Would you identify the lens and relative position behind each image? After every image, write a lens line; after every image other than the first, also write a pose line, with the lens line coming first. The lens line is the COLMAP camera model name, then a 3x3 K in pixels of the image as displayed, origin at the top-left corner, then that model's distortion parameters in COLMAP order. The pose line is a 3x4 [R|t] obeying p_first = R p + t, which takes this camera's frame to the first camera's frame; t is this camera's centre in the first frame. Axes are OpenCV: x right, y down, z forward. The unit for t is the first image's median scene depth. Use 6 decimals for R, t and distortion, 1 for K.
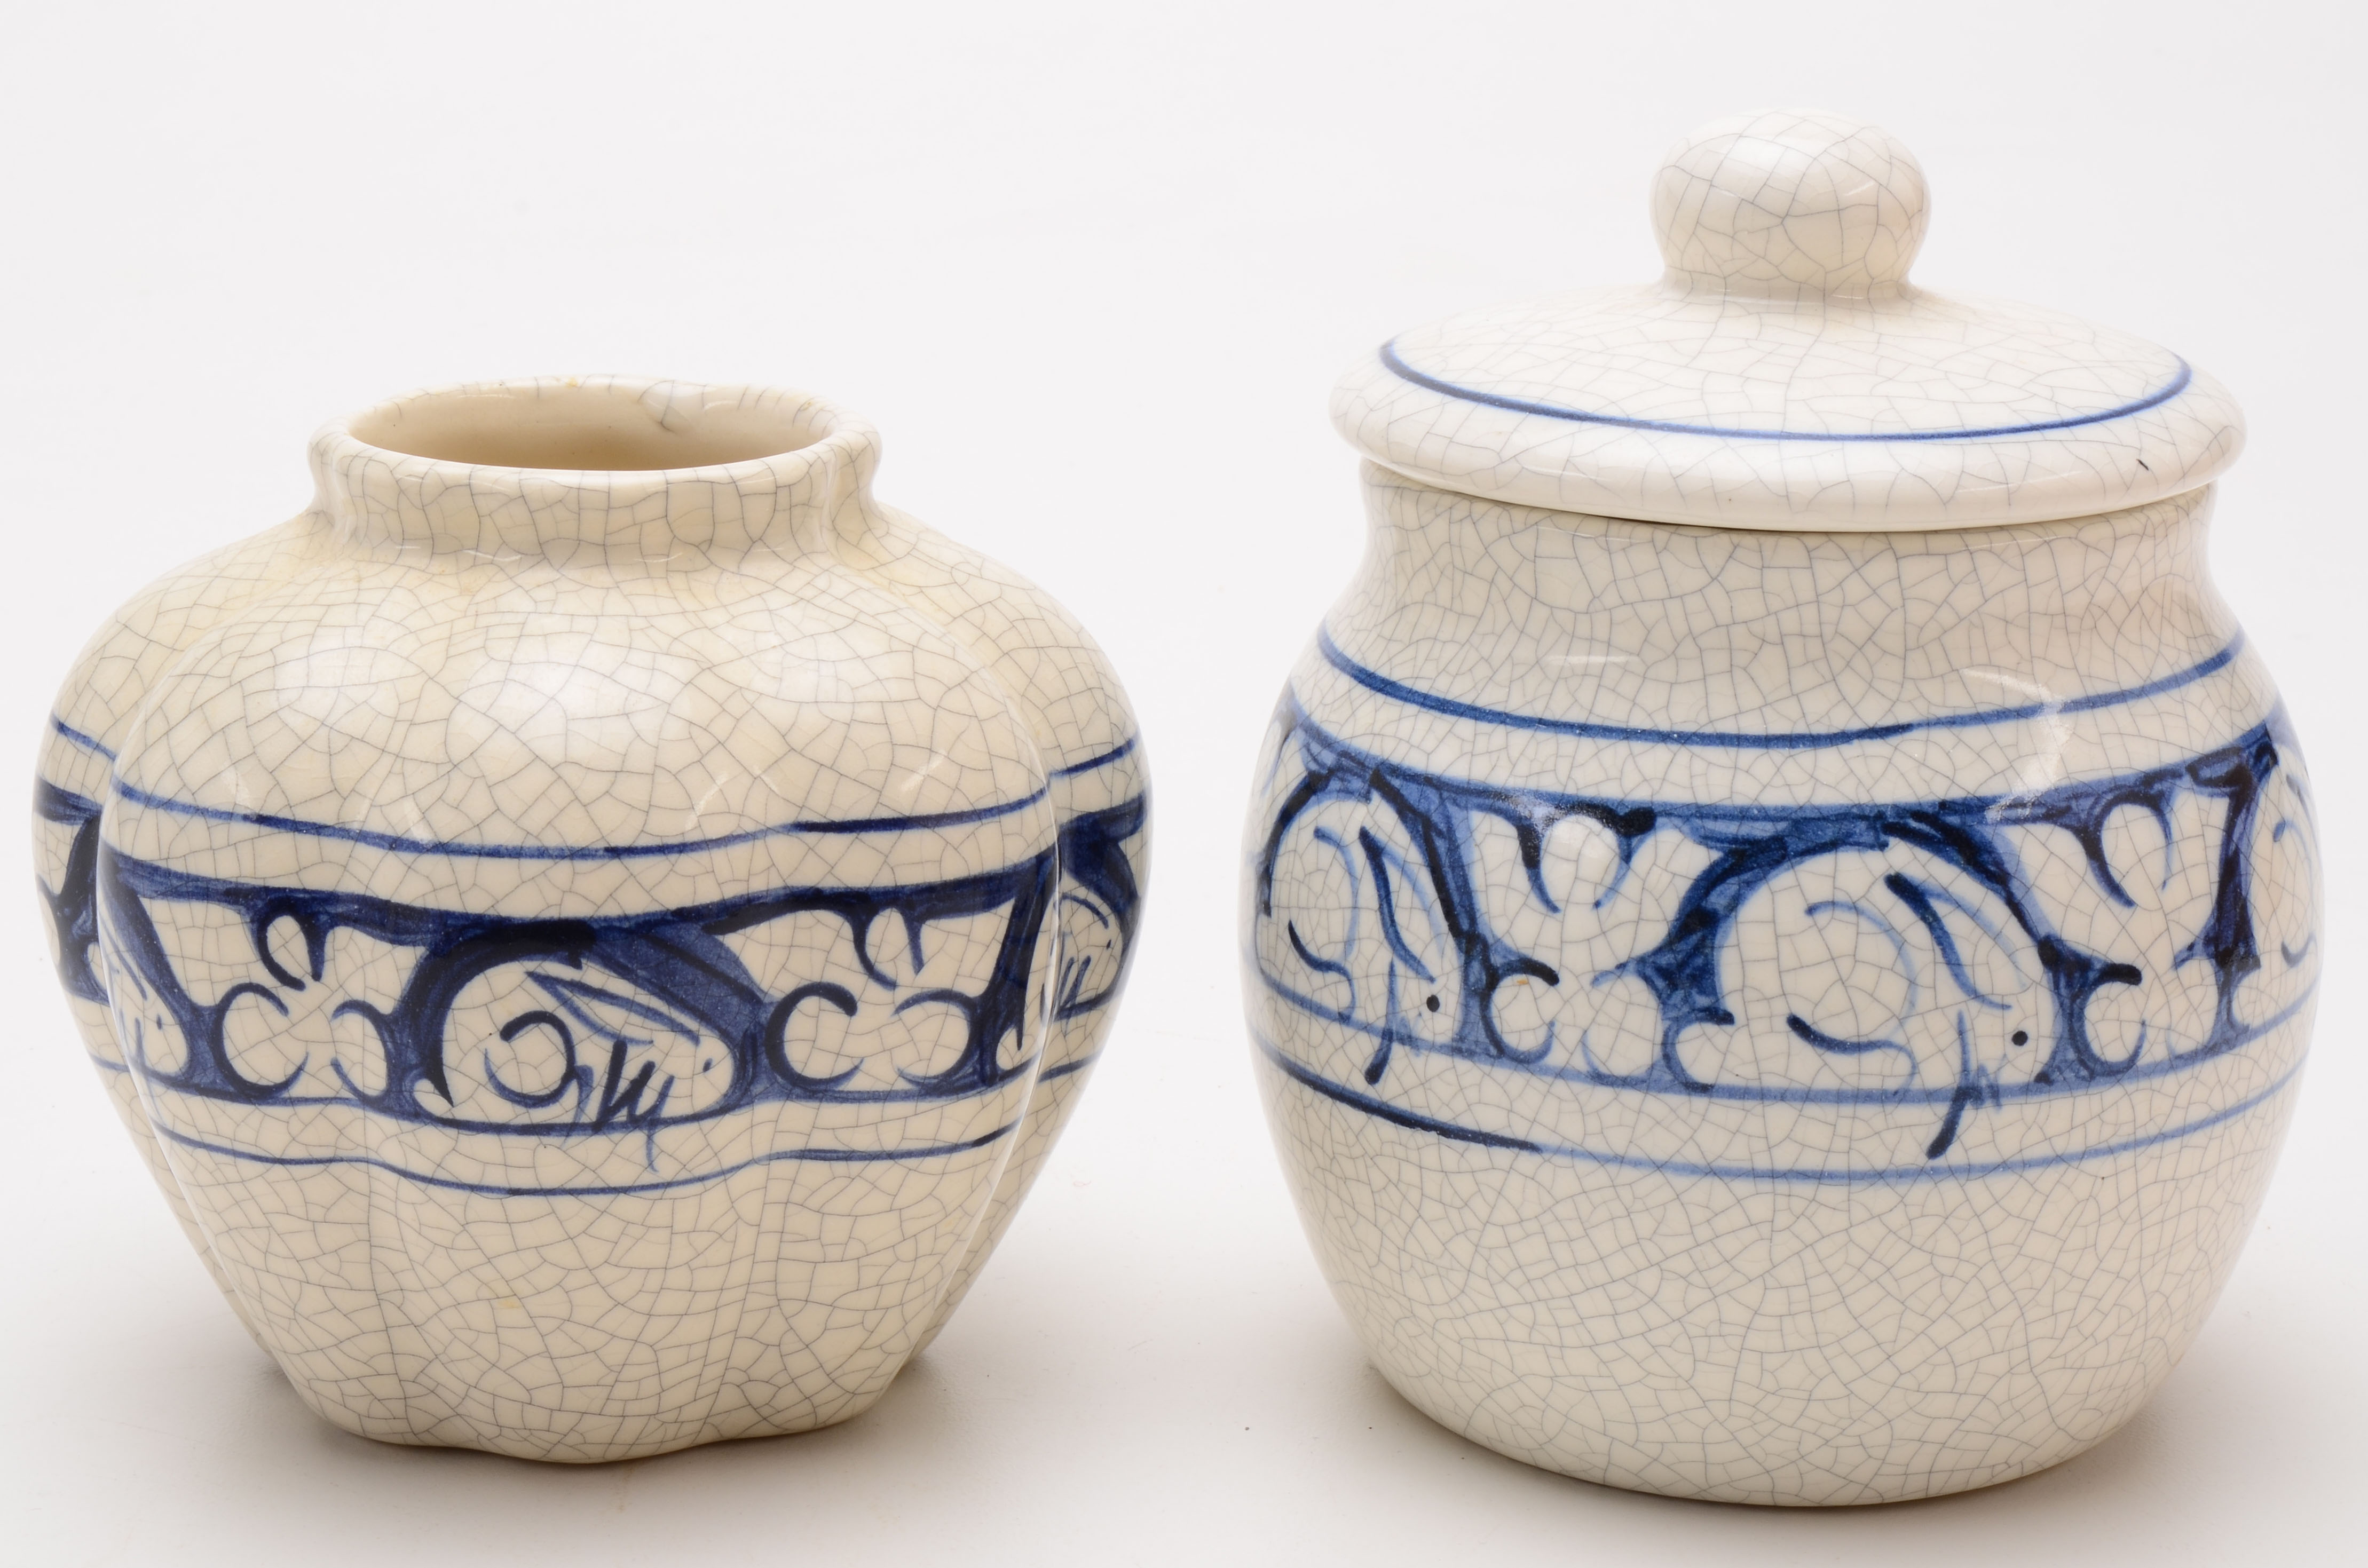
lens RADIAL K [[4941.2, 0, 1183.9], [0, 4941.2, 780.8], [0, 0, 1]] dist [0.033911, 0.000000]
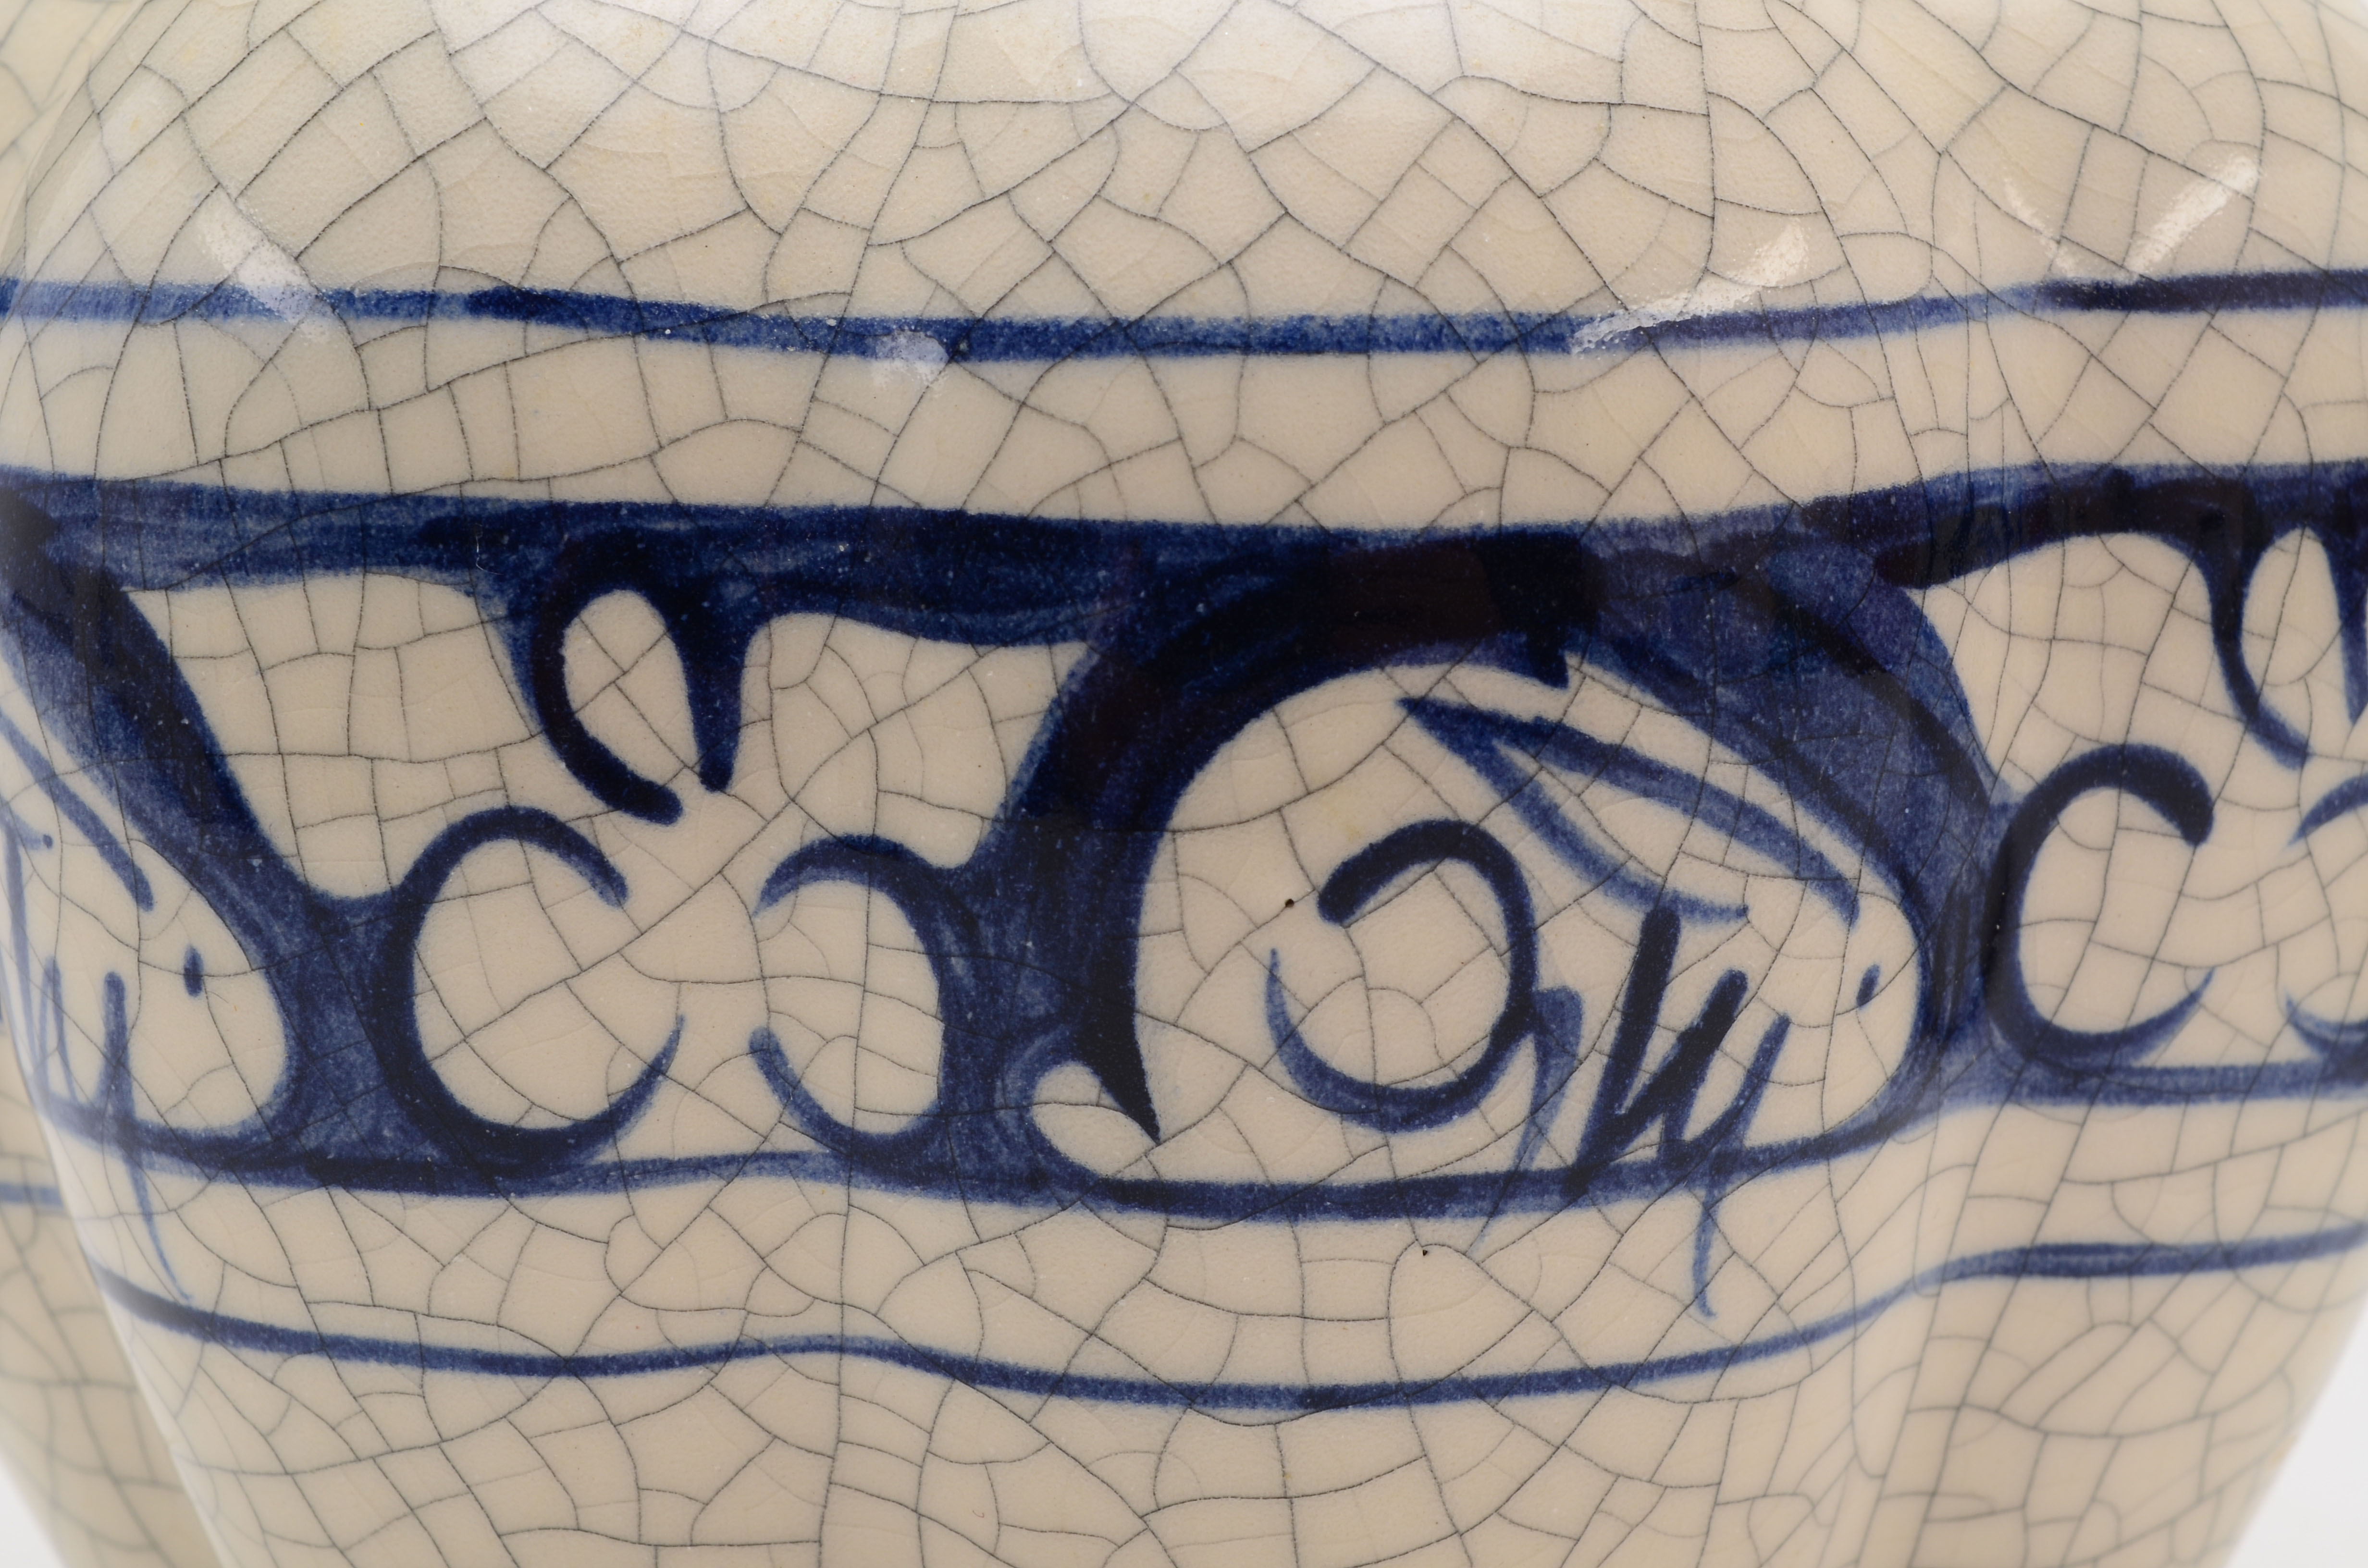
lens RADIAL K [[5049.3, 0, 1185.1], [0, 5049.3, 788.2], [0, 0, 1]] dist [0.059395, 0.000000]
pose [[0.988598, -0.047746, 0.142806, -0.191517], [0.060501, 0.994426, -0.086346, 0.071060], [-0.137888, 0.094001, 0.985977, 0.660130]]
